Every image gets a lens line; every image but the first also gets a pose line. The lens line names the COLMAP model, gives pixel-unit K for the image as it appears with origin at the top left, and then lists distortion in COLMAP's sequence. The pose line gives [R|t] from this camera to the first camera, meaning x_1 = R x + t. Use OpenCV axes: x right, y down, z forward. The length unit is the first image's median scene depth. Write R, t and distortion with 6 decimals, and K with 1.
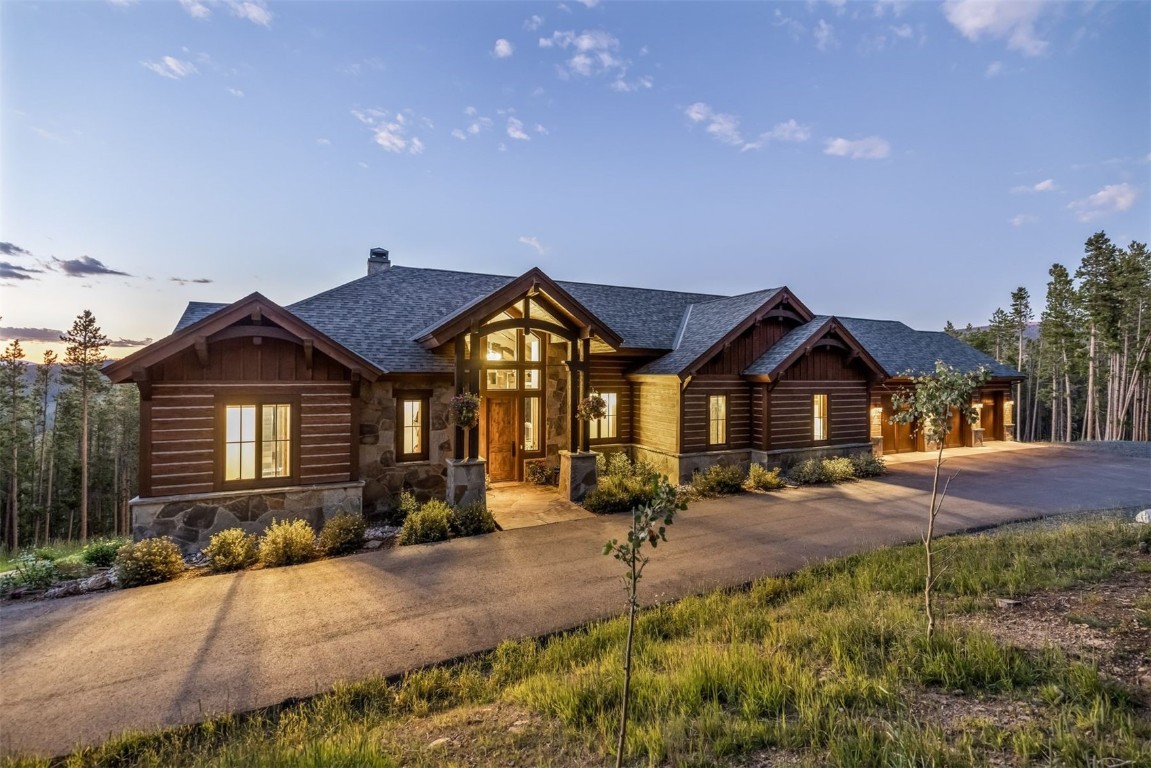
lens RADIAL K [[479.4, 0, 566.9], [0, 479.4, 373.2], [0, 0, 1]] dist [0.001612, 0.000148]
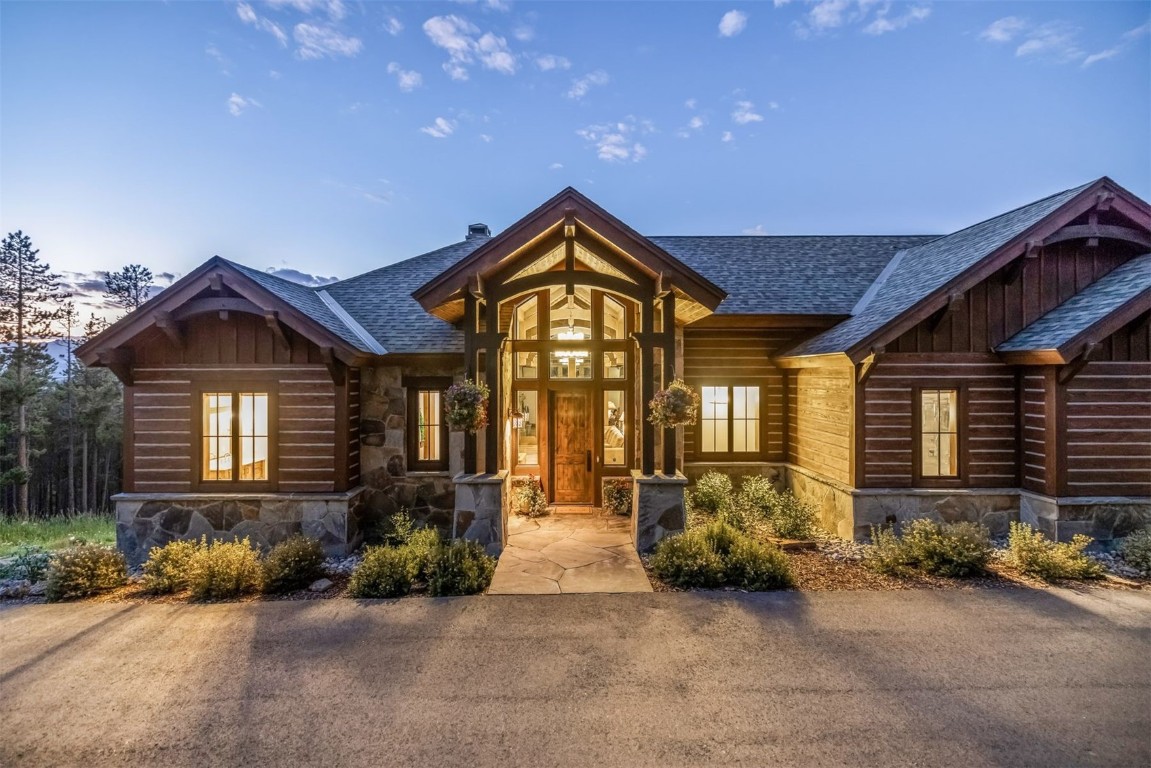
lens RADIAL K [[479.4, 0, 566.9], [0, 479.4, 373.2], [0, 0, 1]] dist [0.001612, 0.000148]
pose [[0.909503, -0.007867, -0.415624, 0.184272], [0.008317, 0.999965, -0.000727, 0.028963], [0.415615, -0.002795, 0.909536, 0.373643]]
